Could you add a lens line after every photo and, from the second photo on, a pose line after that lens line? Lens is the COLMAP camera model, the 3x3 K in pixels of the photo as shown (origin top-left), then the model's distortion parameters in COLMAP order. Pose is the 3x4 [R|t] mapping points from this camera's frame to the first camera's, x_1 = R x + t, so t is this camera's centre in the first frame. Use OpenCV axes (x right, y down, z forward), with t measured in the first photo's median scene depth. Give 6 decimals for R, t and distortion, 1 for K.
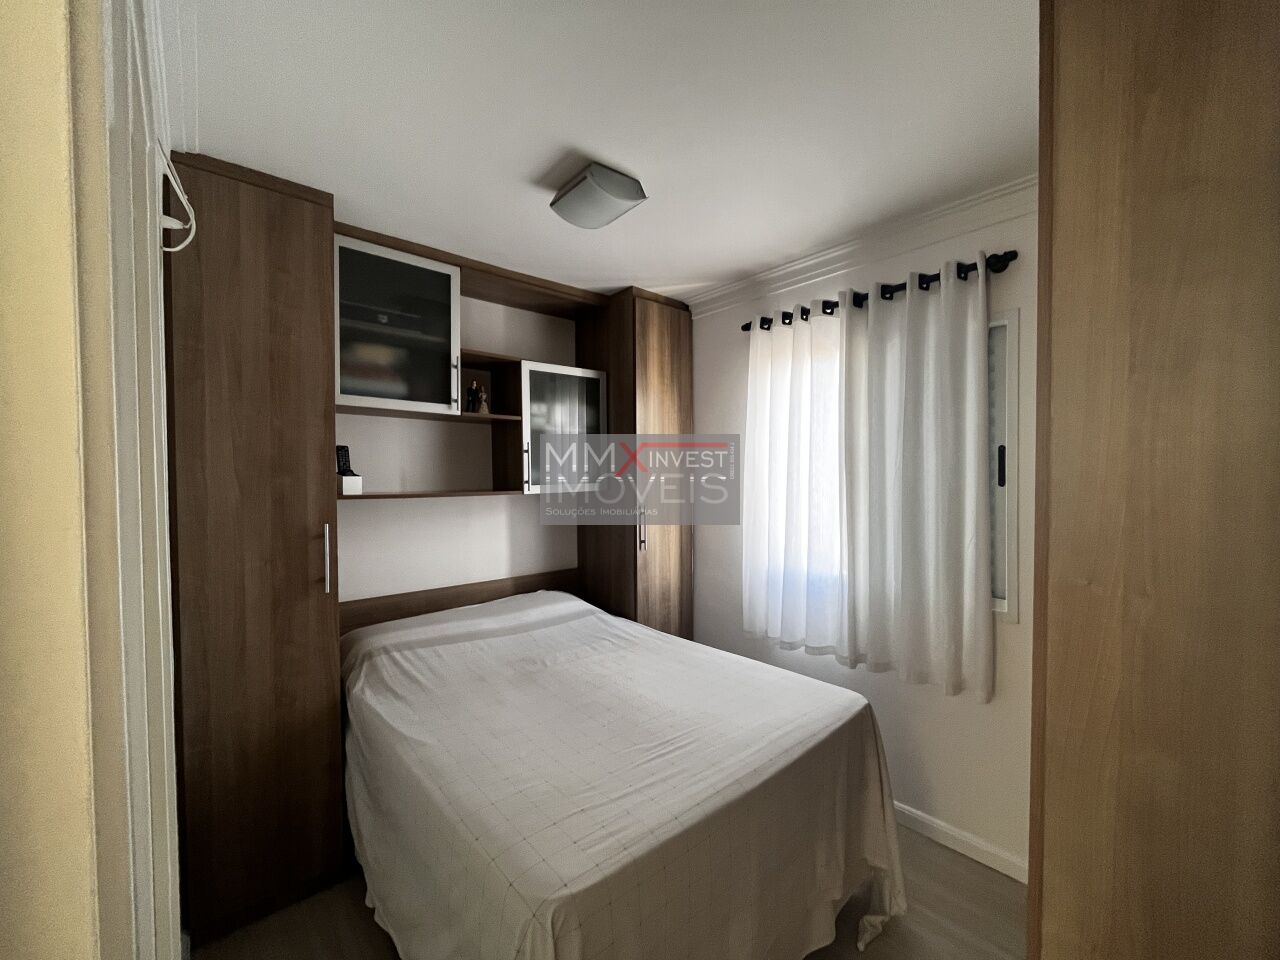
lens RADIAL K [[513.3, 0, 642.2], [0, 513.3, 485.7], [0, 0, 1]] dist [-0.002676, -0.000860]
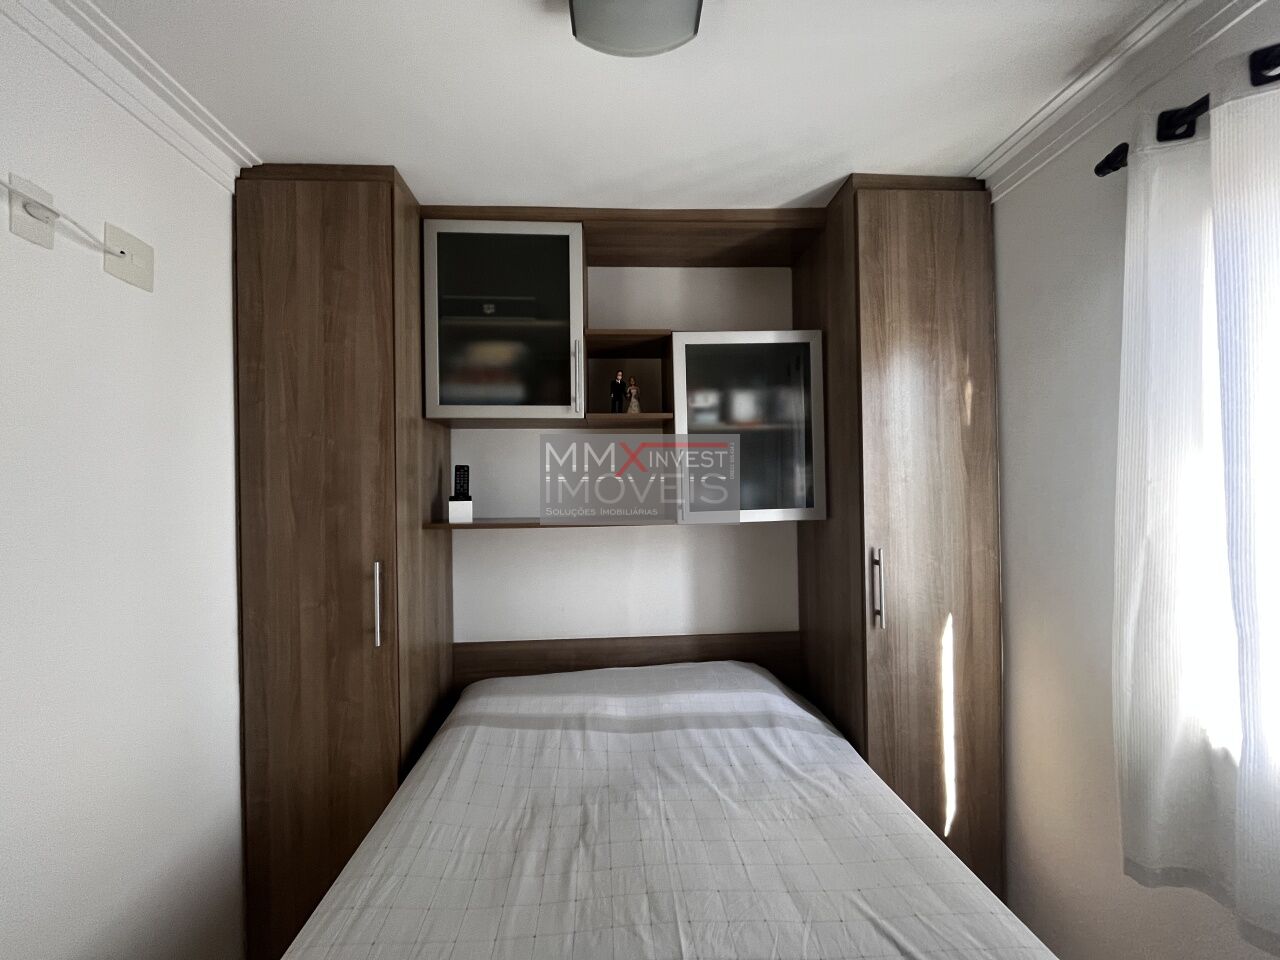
lens RADIAL K [[513.3, 0, 632.3], [0, 513.3, 487.9], [0, 0, 1]] dist [-0.002676, -0.000860]
pose [[0.788663, -0.008233, -0.614771, 0.167436], [-0.000559, 0.999900, -0.014108, -0.025645], [0.614825, 0.011470, 0.788580, 0.466322]]
